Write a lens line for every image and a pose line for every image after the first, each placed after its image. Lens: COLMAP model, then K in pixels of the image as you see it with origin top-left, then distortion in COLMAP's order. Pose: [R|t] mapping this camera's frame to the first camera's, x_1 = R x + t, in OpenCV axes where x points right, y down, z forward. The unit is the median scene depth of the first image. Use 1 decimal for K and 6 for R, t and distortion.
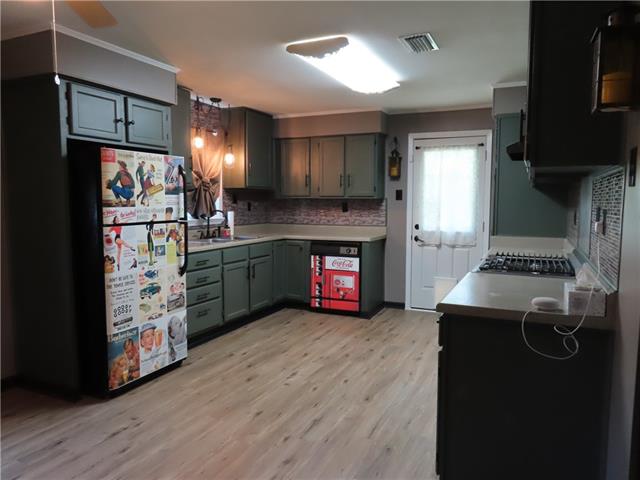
lens RADIAL K [[474.0, 0, 320.0], [0, 474.0, 240.0], [0, 0, 1]] dist [0.000532, 0.001185]
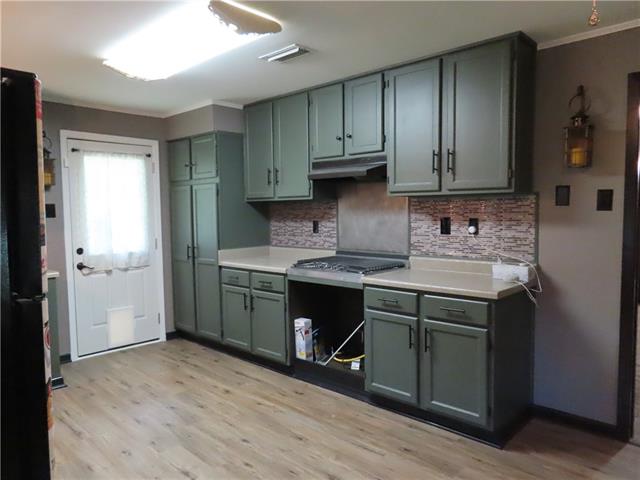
lens RADIAL K [[474.0, 0, 320.0], [0, 474.0, 240.0], [0, 0, 1]] dist [0.000532, 0.001185]
pose [[0.296608, -0.070710, 0.952378, -0.491966], [0.095347, 0.994465, 0.044140, -0.050483], [-0.950228, 0.077715, 0.301708, 0.456037]]
